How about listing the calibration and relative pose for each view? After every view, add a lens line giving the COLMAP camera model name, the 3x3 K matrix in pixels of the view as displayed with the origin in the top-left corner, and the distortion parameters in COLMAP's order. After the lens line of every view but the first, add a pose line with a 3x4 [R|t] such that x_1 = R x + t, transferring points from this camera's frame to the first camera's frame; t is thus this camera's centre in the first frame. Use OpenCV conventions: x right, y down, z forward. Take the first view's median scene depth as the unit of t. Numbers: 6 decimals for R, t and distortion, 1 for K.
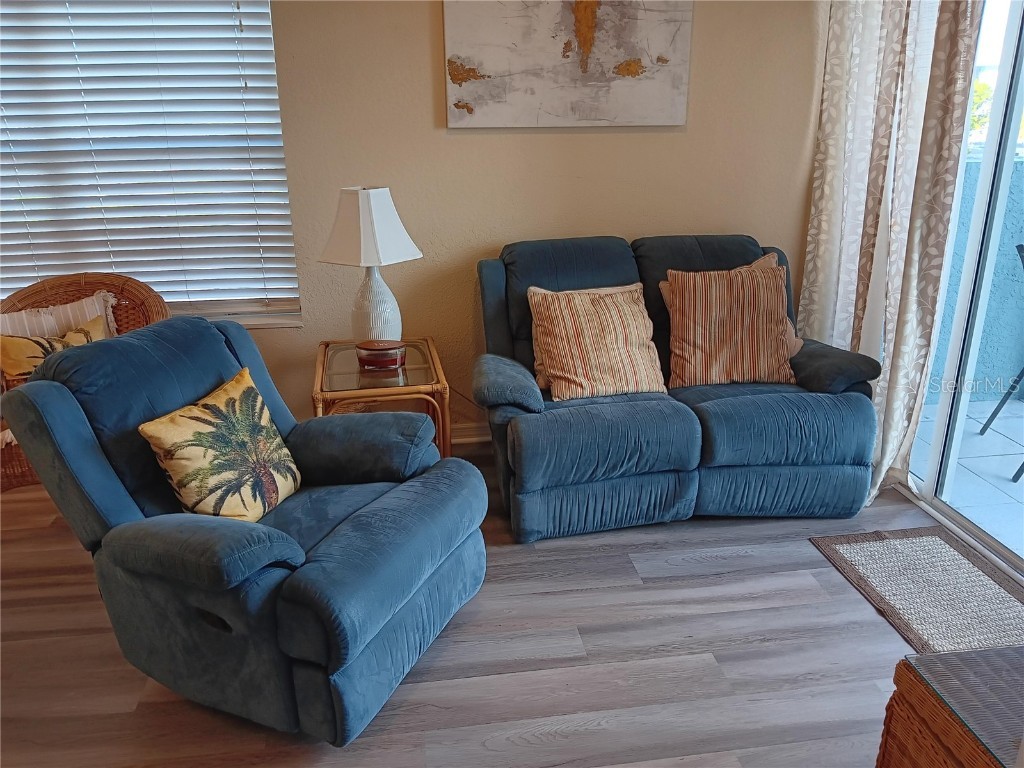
lens RADIAL K [[802.7, 0, 512.0], [0, 802.7, 384.0], [0, 0, 1]] dist [0.033884, -0.118716]
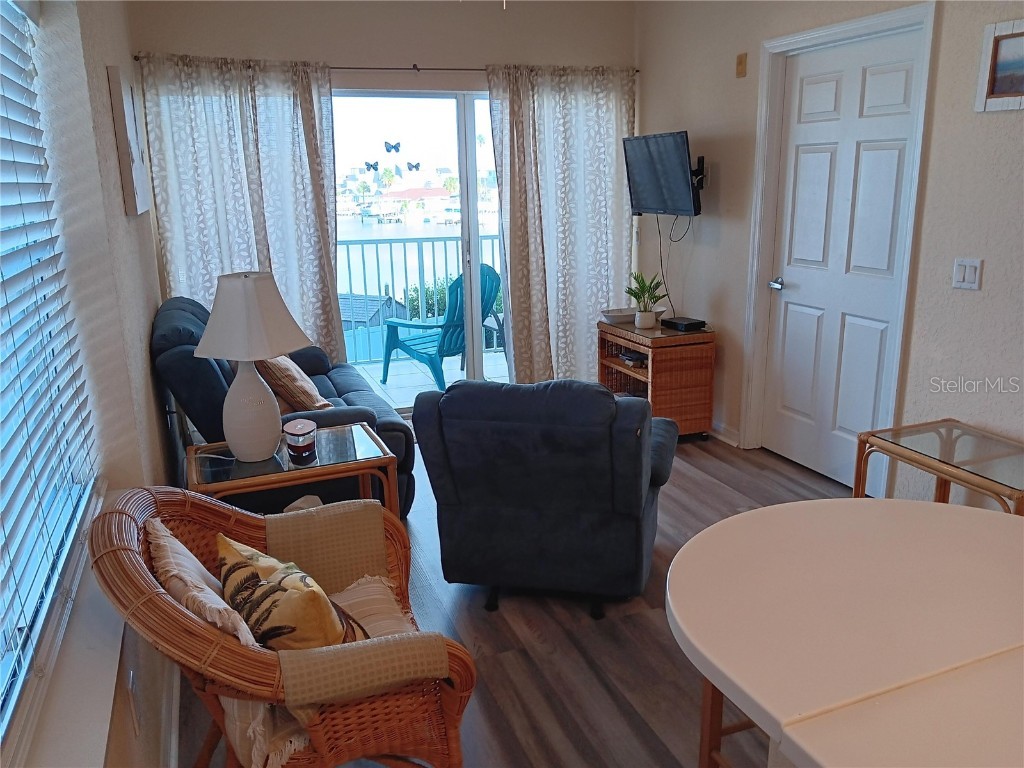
lens RADIAL K [[798.5, 0, 512.0], [0, 798.5, 384.0], [0, 0, 1]] dist [0.109421, -0.265025]
pose [[-0.218901, -0.230269, 0.948187, -1.026187], [0.341758, 0.892106, 0.295549, -0.269856], [-0.913938, 0.388747, -0.116587, 0.784252]]
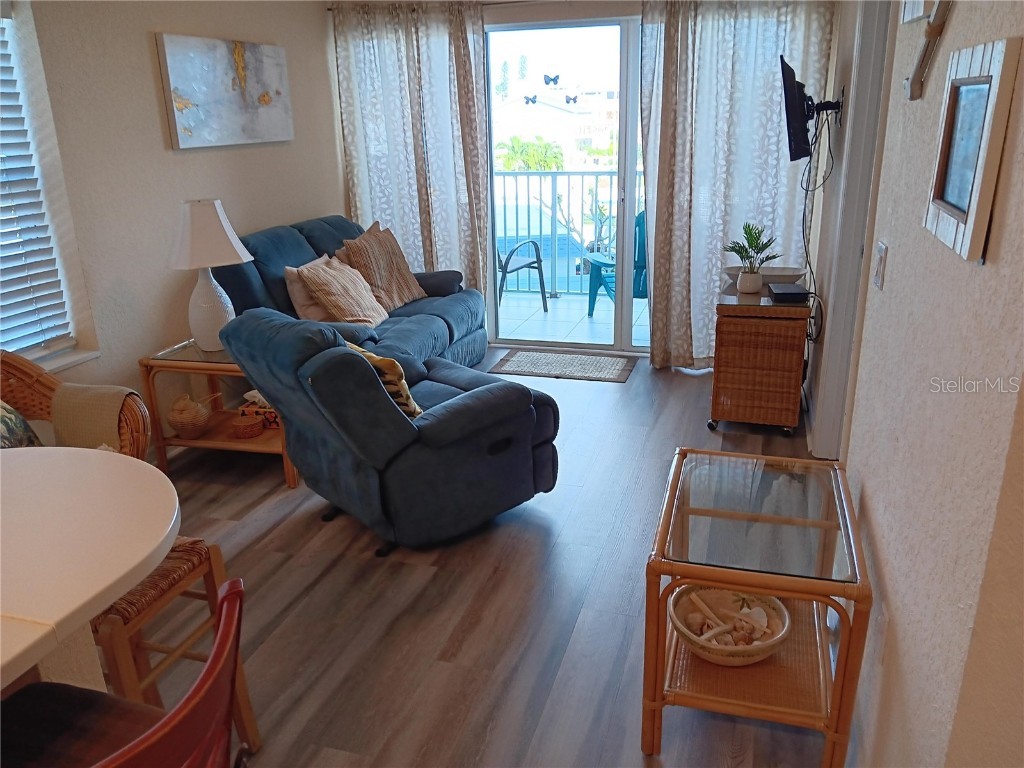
lens RADIAL K [[802.7, 0, 512.0], [0, 802.7, 384.0], [0, 0, 1]] dist [0.033884, -0.118716]
pose [[0.424053, -0.294136, 0.856541, -0.934275], [0.319736, 0.933508, 0.162273, -0.039815], [-0.847318, 0.205055, 0.489902, 0.105296]]
